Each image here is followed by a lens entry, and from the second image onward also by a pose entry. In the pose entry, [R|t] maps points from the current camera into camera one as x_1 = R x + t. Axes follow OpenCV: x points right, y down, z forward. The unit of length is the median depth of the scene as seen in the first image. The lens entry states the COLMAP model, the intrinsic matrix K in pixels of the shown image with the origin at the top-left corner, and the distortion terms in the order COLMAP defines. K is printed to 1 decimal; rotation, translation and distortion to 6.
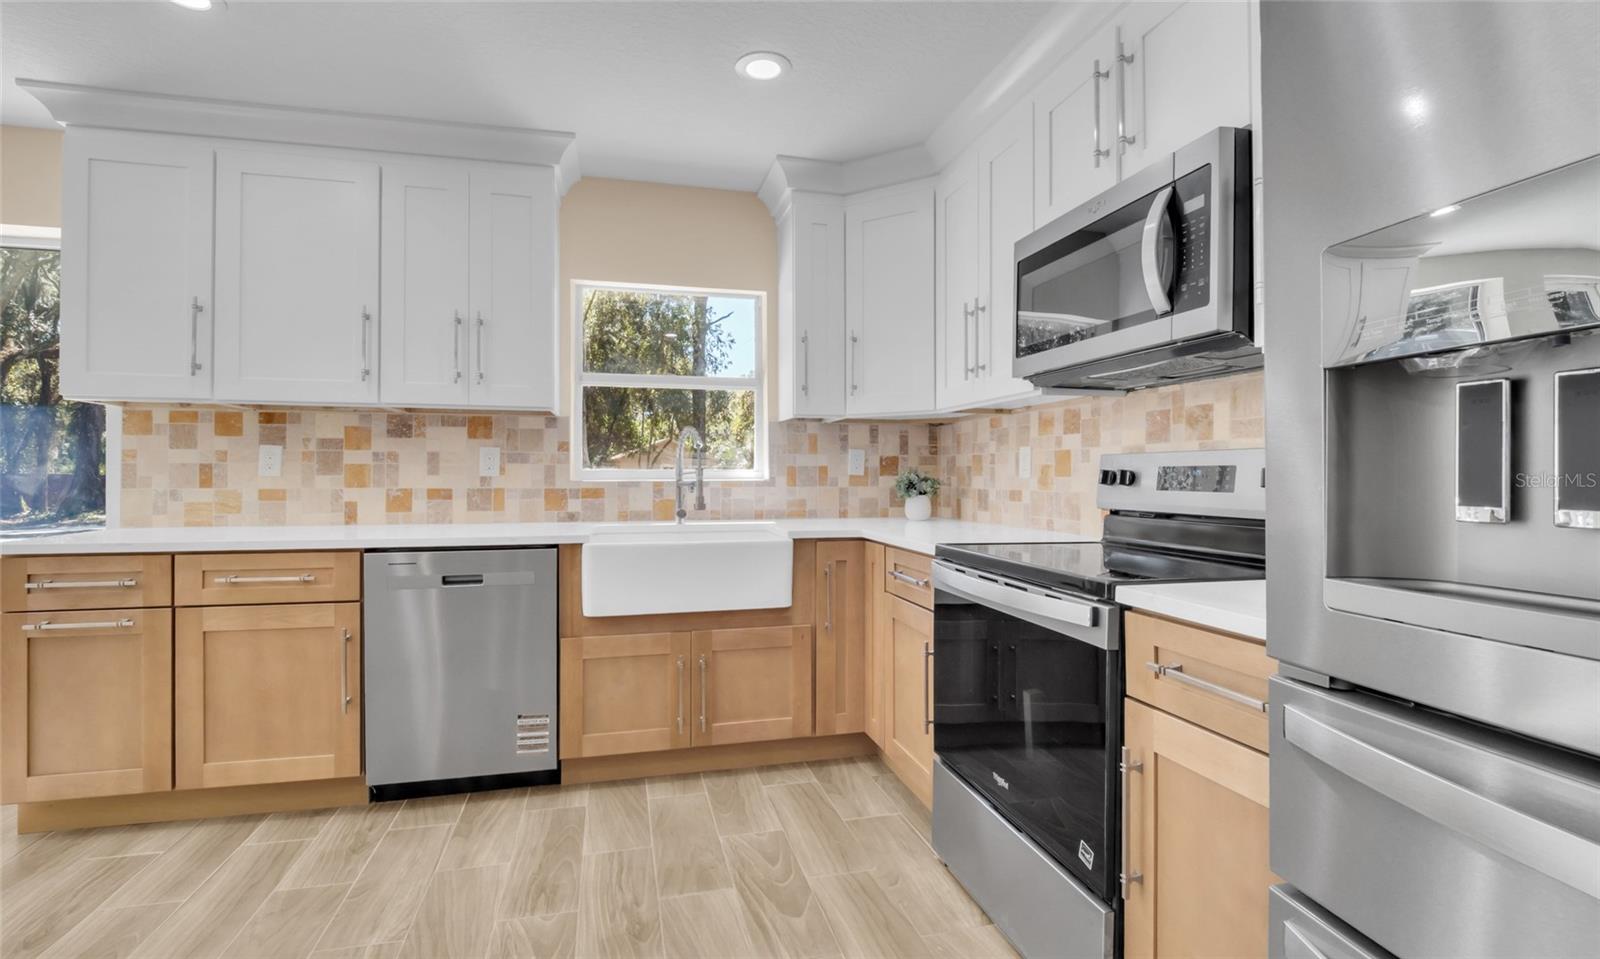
lens RADIAL K [[721.7, 0, 779.2], [0, 721.7, 475.2], [0, 0, 1]] dist [0.000789, 0.000038]
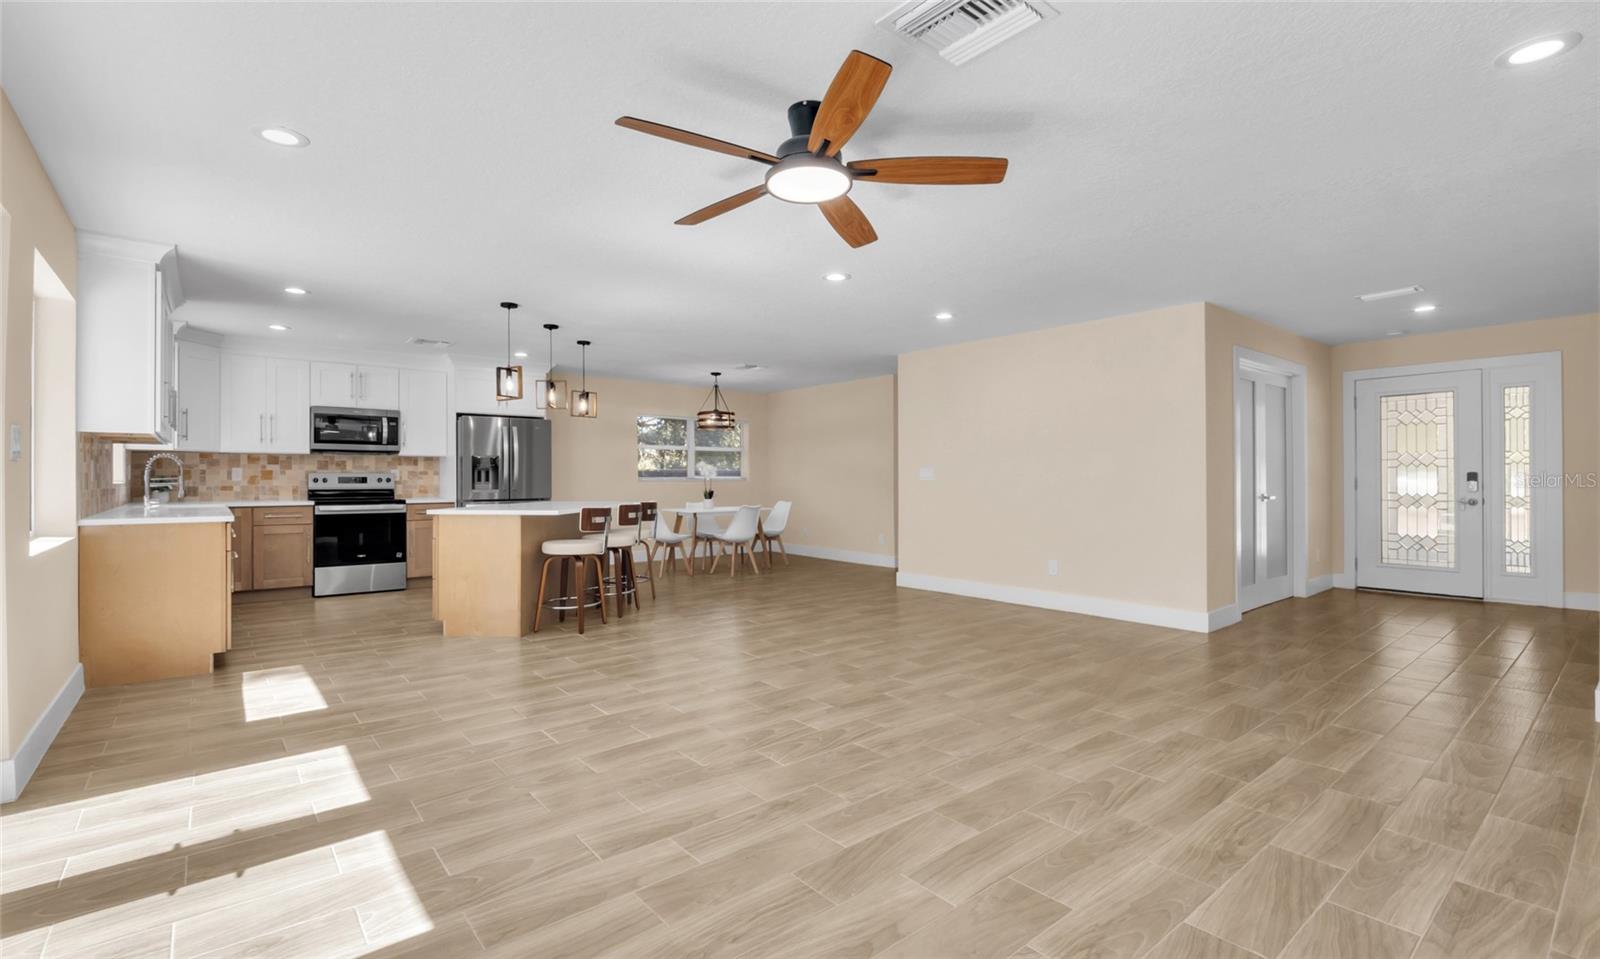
lens RADIAL K [[699.0, 0, 806.5], [0, 699.0, 474.7], [0, 0, 1]] dist [0.010959, -0.021126]
pose [[-0.452100, 0.005191, 0.891952, -2.625021], [0.002408, 0.999987, -0.004599, -0.001064], [-0.891964, 0.000069, -0.452106, 0.341424]]
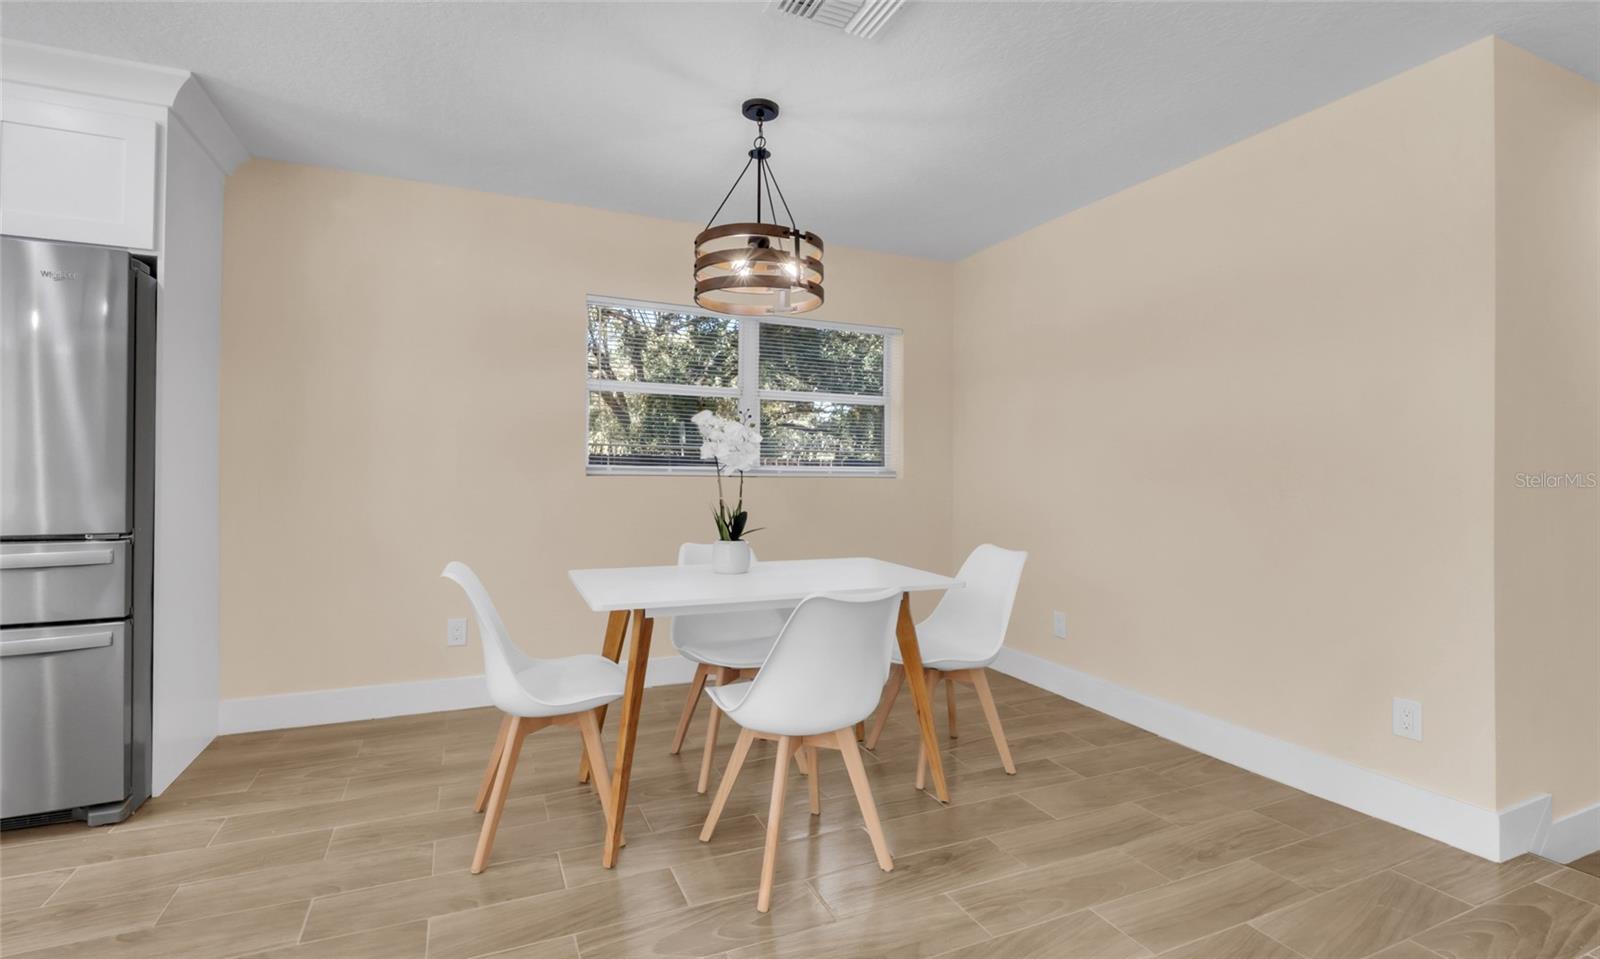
lens RADIAL K [[711.6, 0, 794.3], [0, 711.6, 471.1], [0, 0, 1]] dist [0.011151, -0.013543]
pose [[-0.182338, 0.005133, 0.983223, -0.600272], [-0.010102, 0.999924, -0.007094, 0.009705], [-0.983184, -0.011226, -0.182272, -0.576185]]
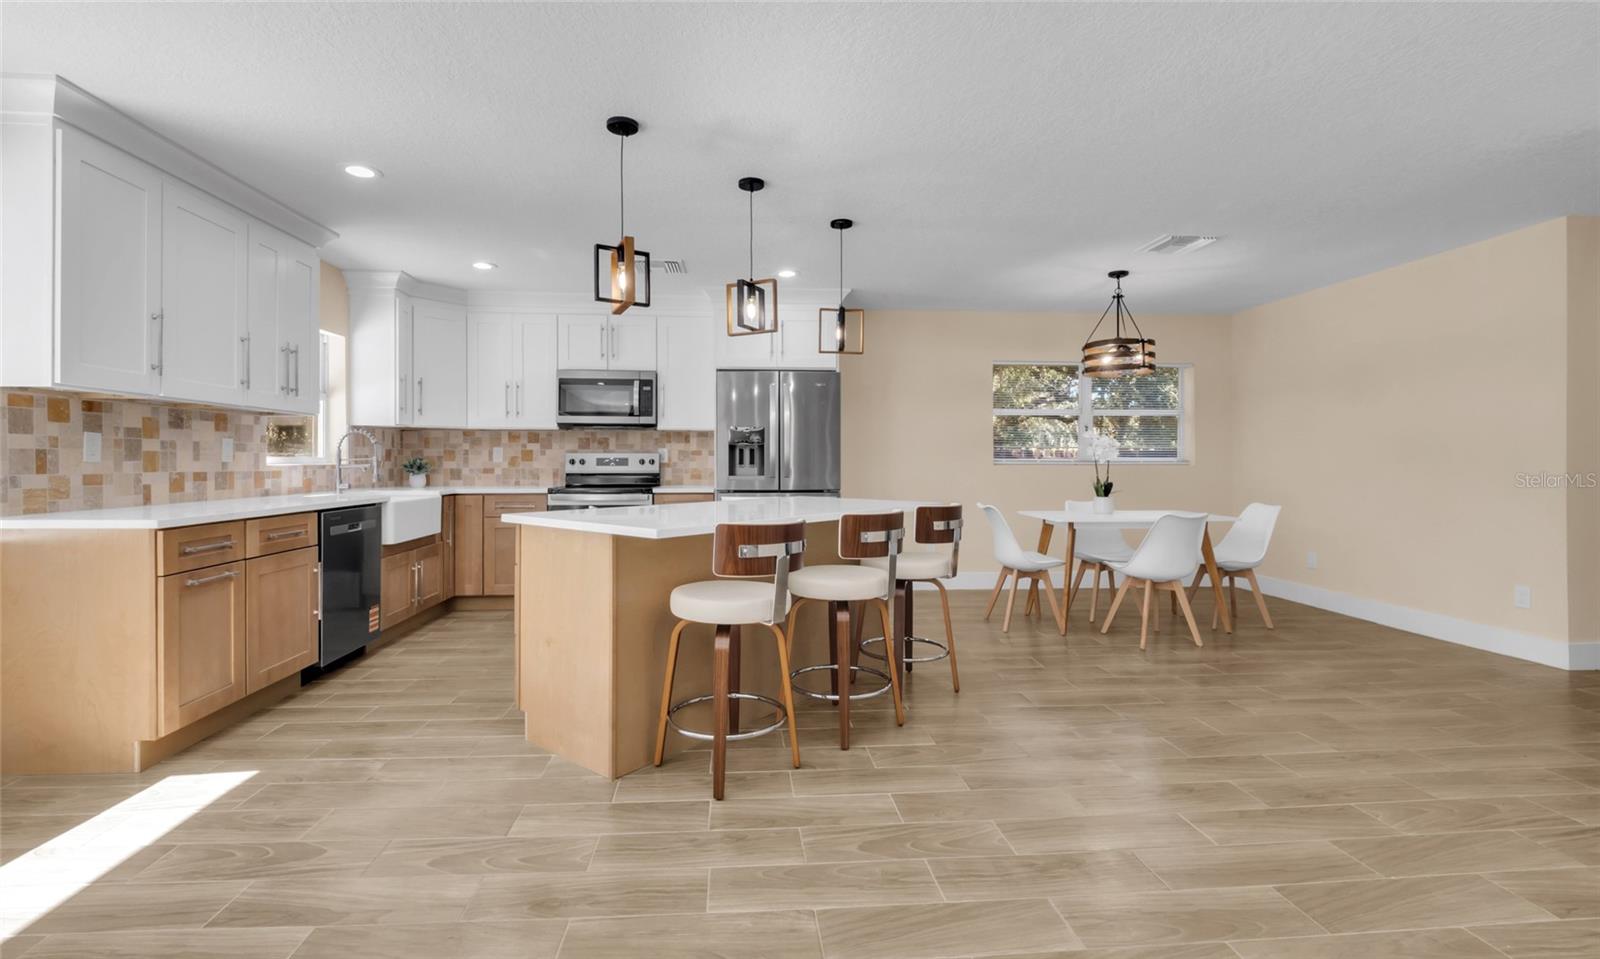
lens RADIAL K [[711.6, 0, 794.3], [0, 711.6, 471.1], [0, 0, 1]] dist [0.011151, -0.013543]
pose [[0.148022, -0.014327, 0.988880, -1.569641], [0.000692, 0.999896, 0.014383, 0.000415], [-0.988984, -0.001445, 0.148016, -0.159729]]
